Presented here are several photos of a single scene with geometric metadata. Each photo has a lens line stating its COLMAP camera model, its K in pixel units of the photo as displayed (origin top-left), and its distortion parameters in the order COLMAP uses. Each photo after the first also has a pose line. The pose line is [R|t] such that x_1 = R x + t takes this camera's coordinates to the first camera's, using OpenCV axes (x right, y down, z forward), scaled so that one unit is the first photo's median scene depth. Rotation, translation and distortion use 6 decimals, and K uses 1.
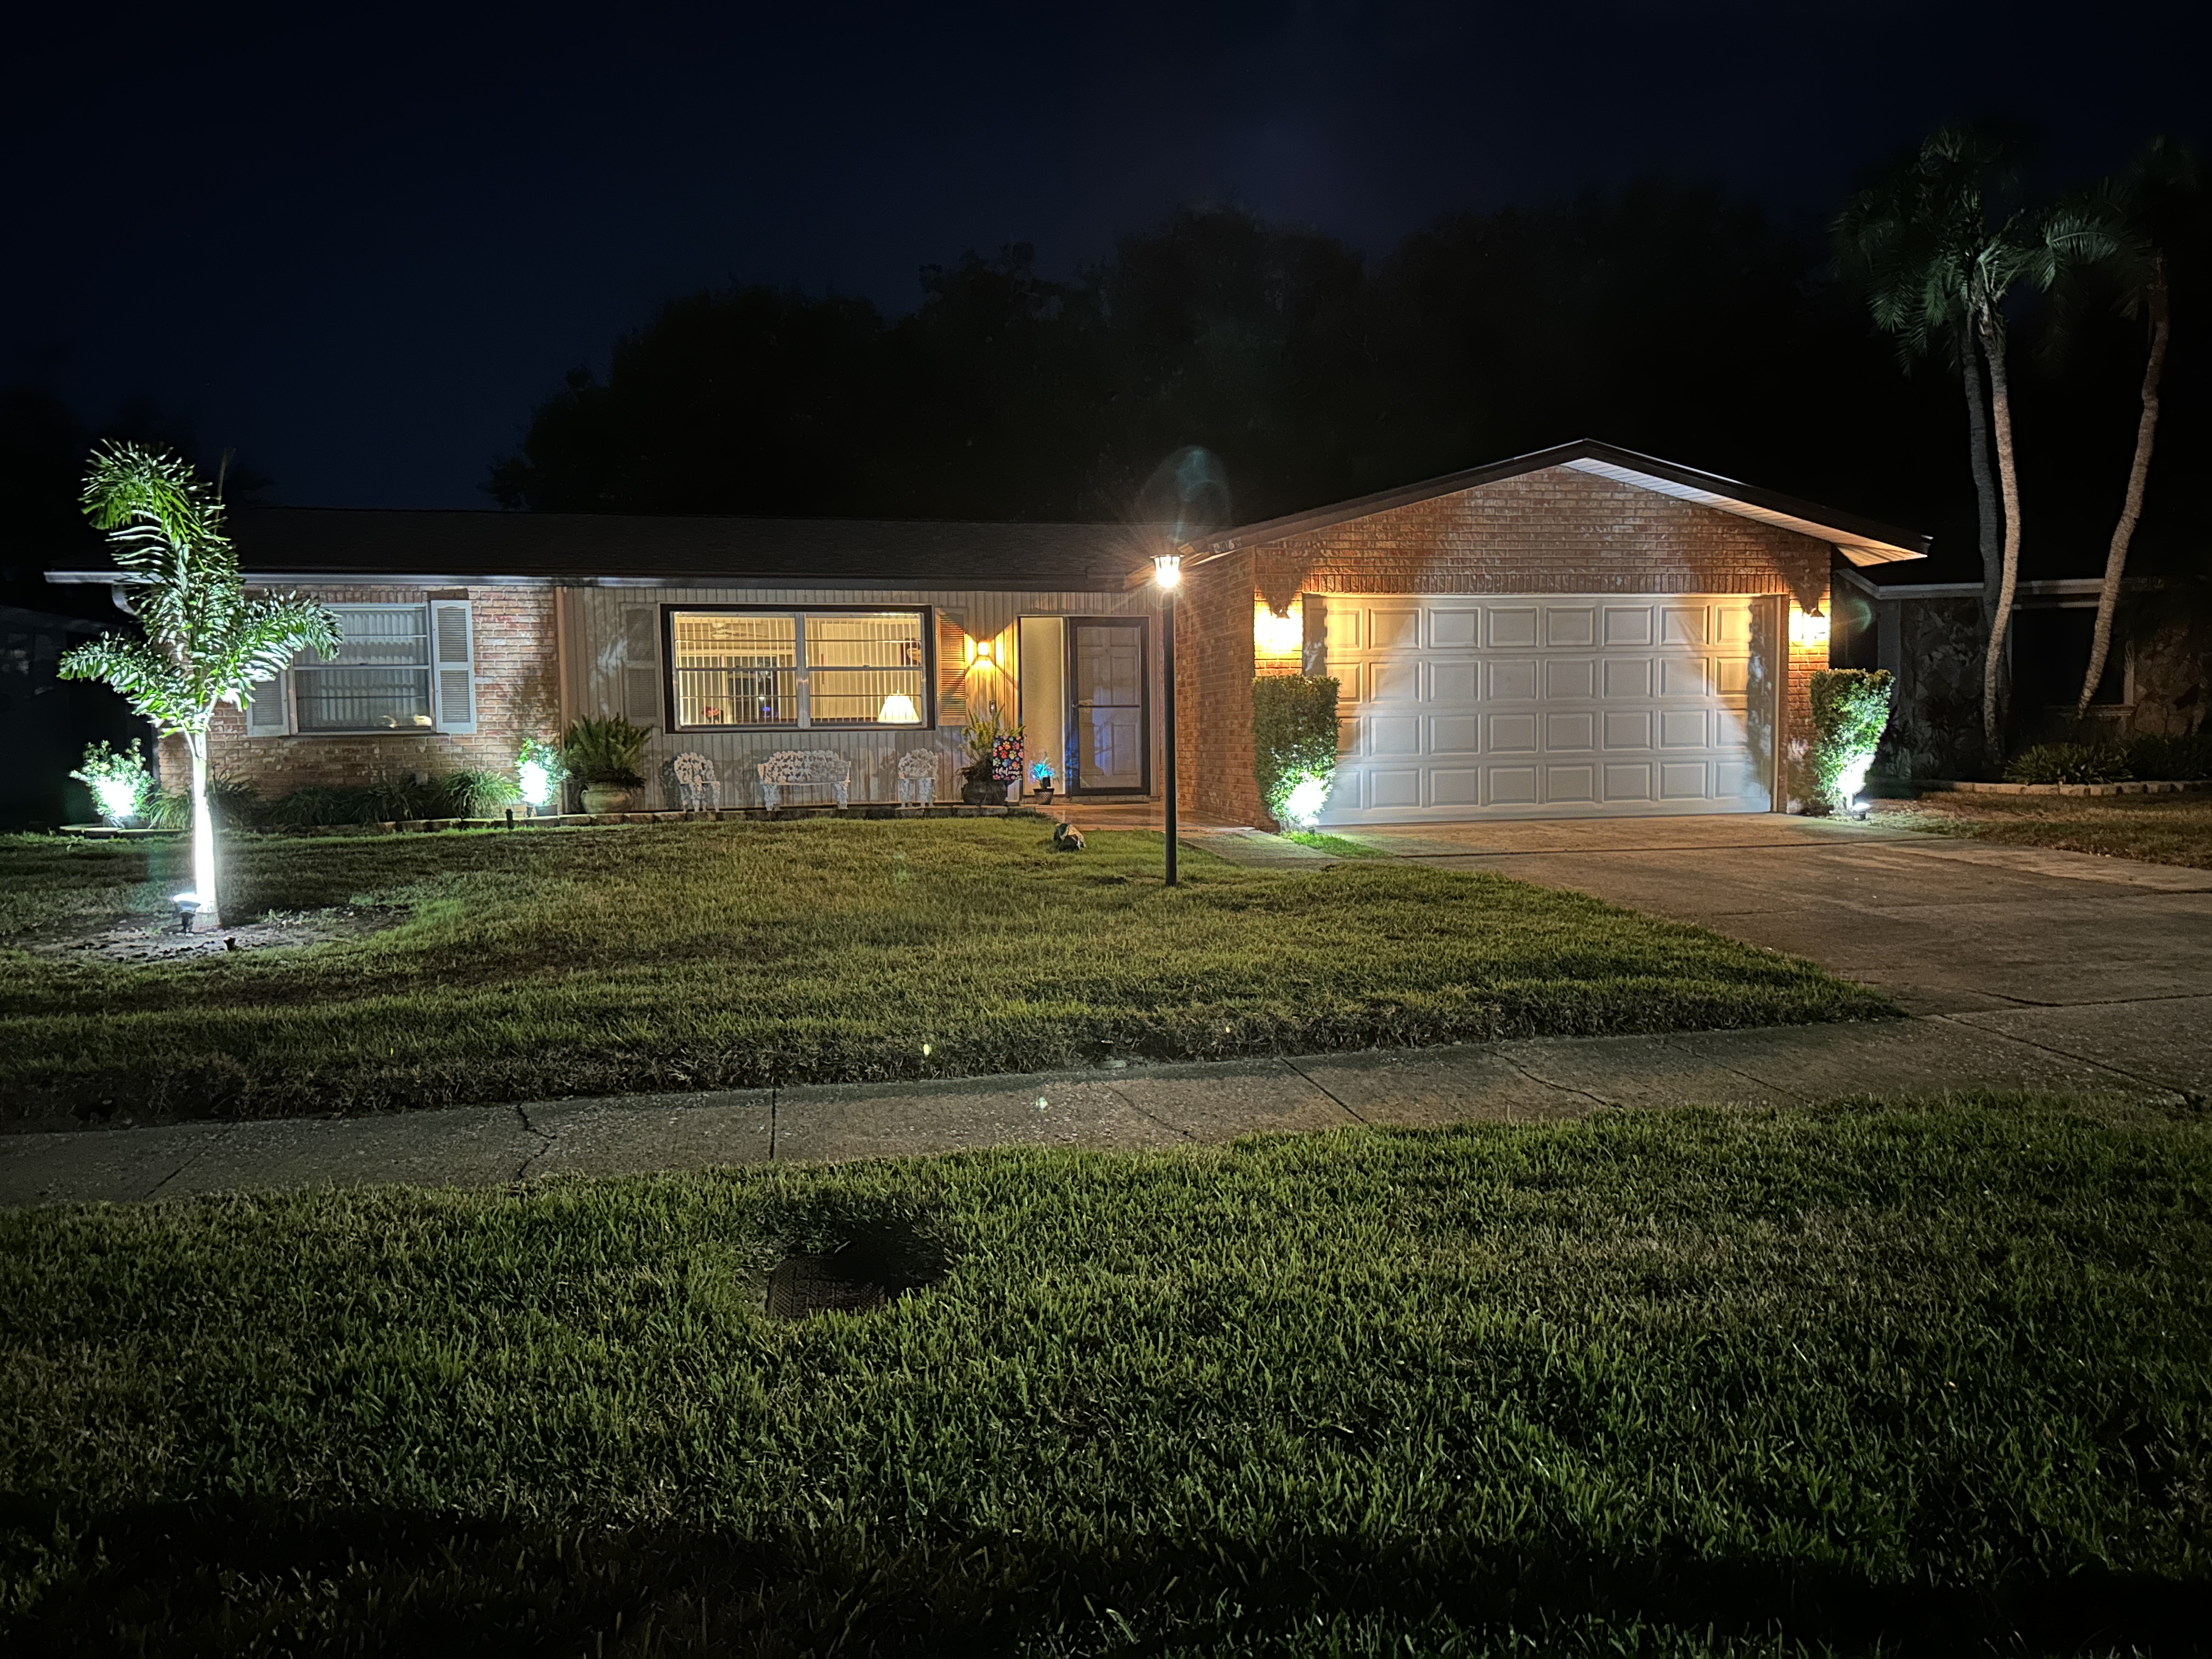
lens RADIAL K [[1548.0, 0, 1106.0], [0, 1548.0, 829.5], [0, 0, 1]] dist [0.157079, -0.221233]
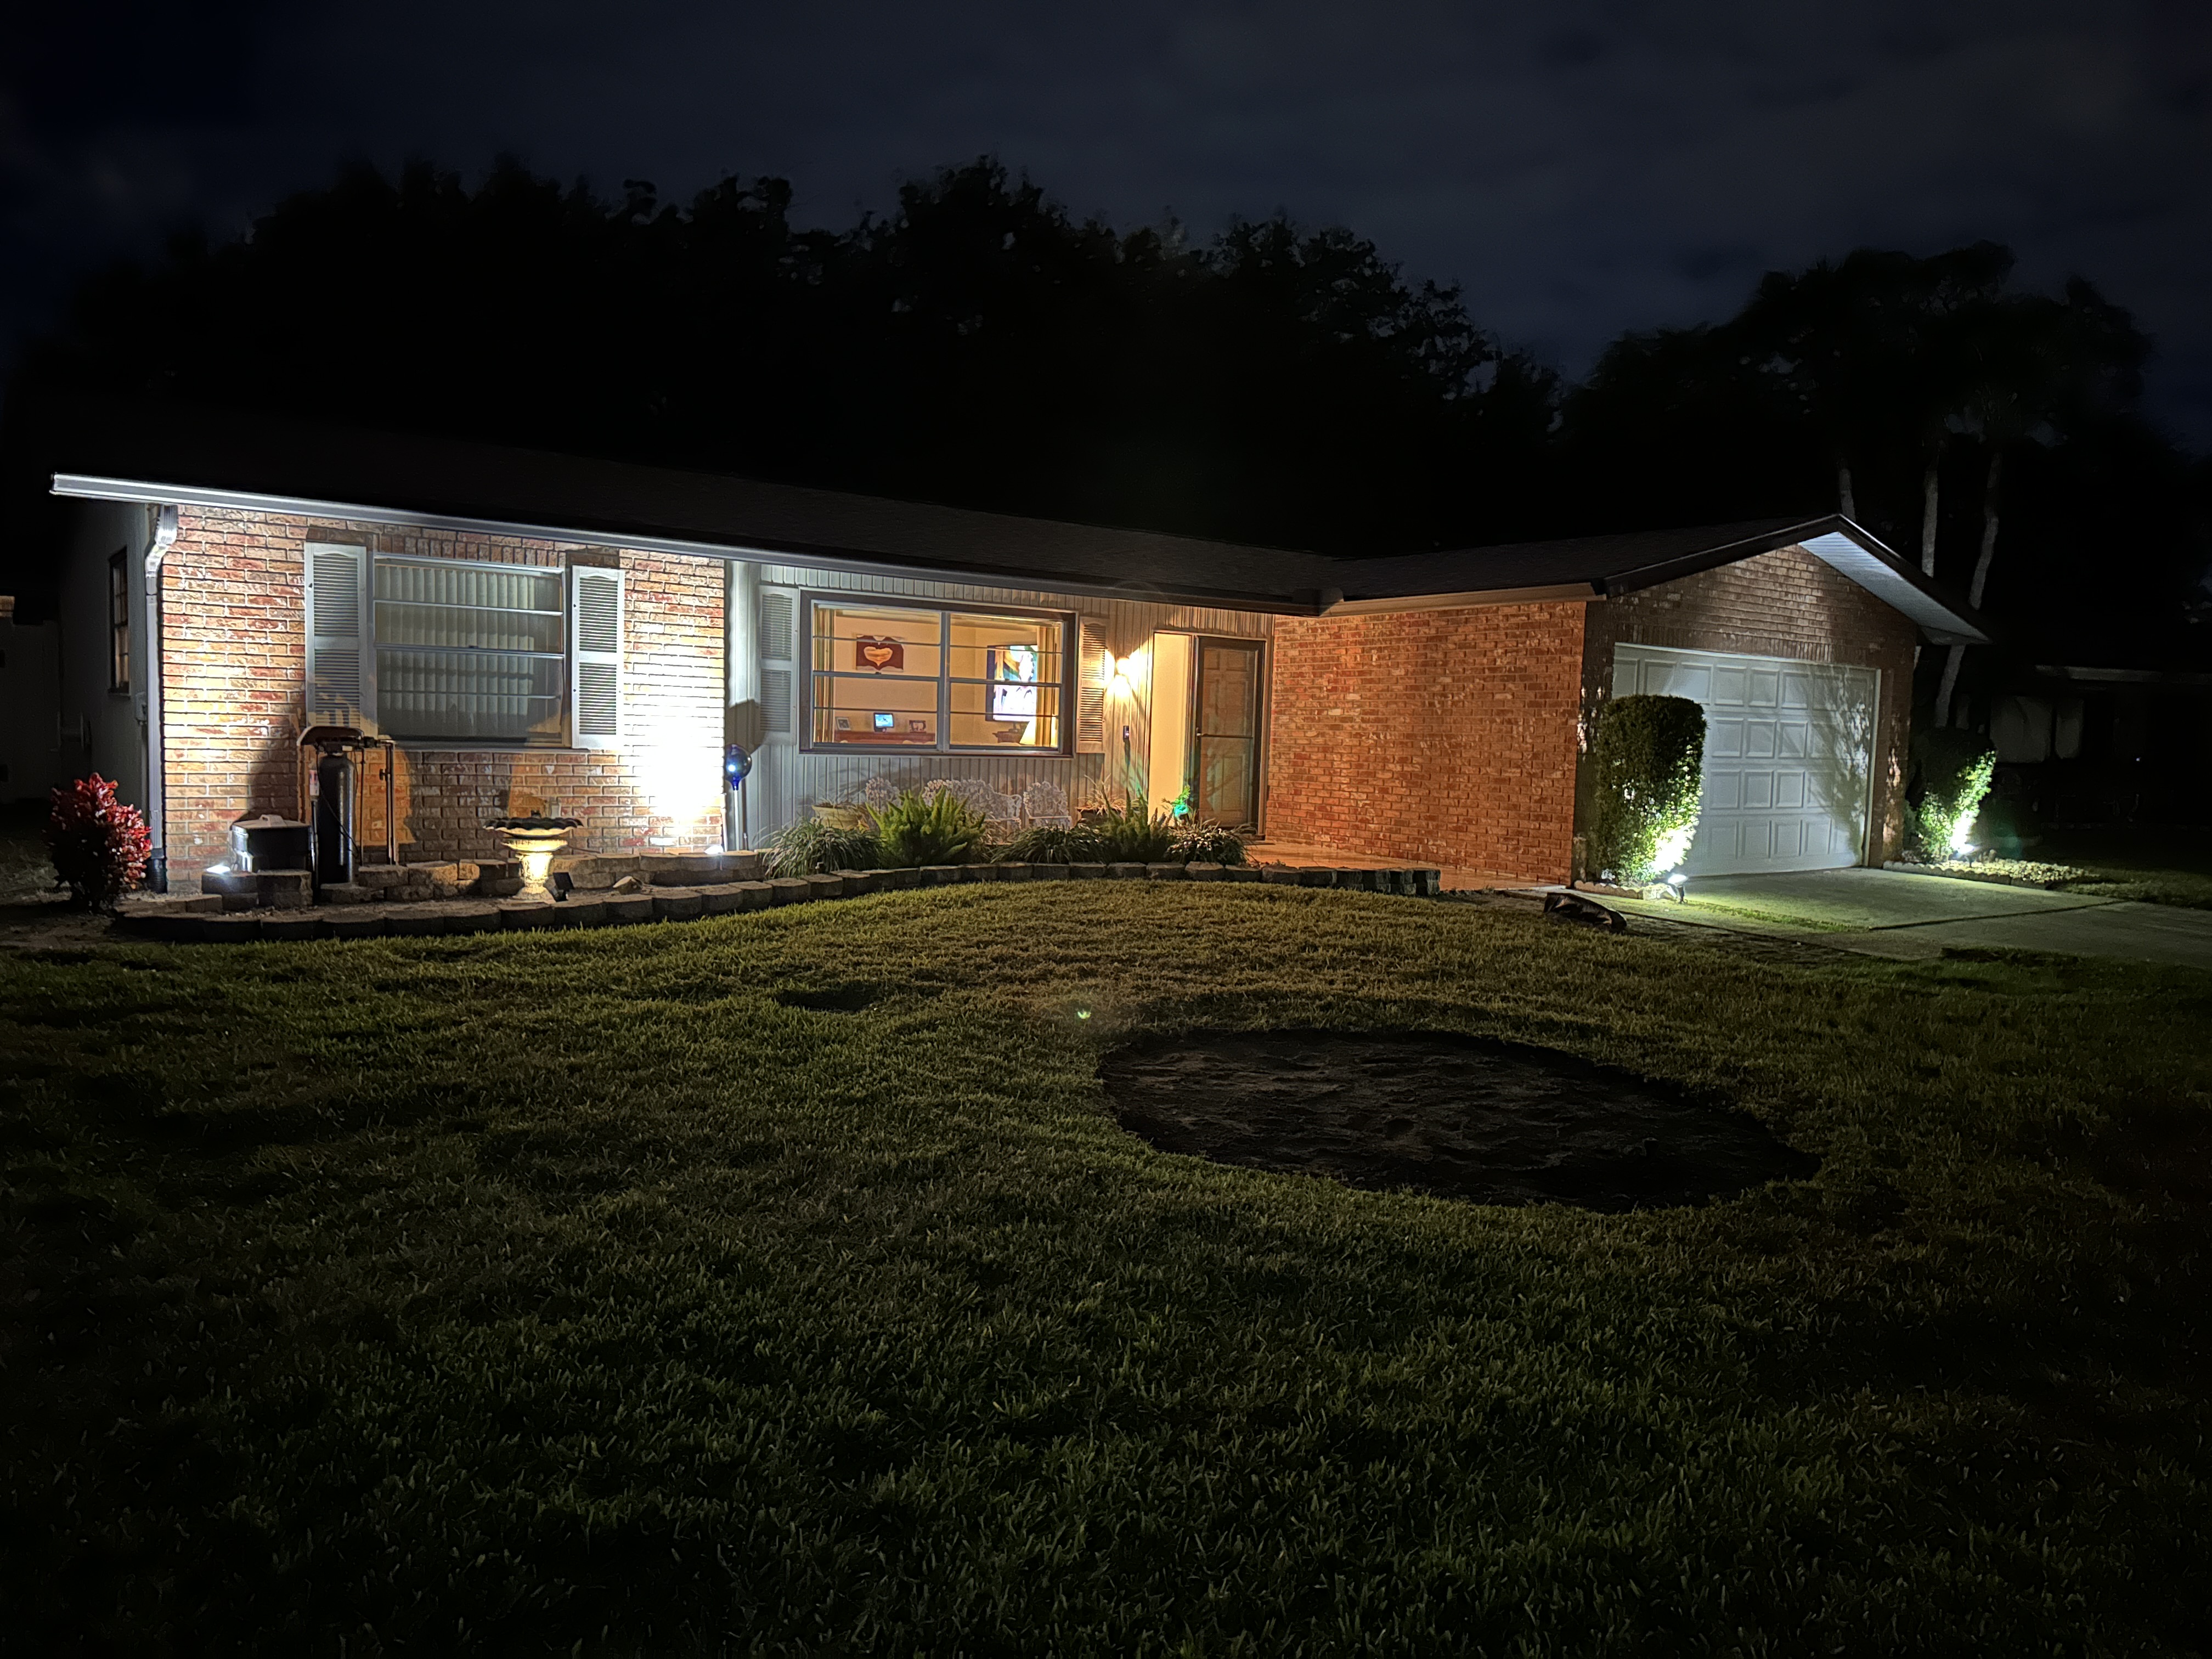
lens RADIAL K [[1548.0, 0, 1106.0], [0, 1548.0, 829.5], [0, 0, 1]] dist [0.157079, -0.221233]
pose [[0.895783, 0.015676, 0.444214, -0.483464], [-0.022460, 0.999698, 0.010013, -0.033631], [-0.443923, -0.018947, 0.895865, 0.224731]]
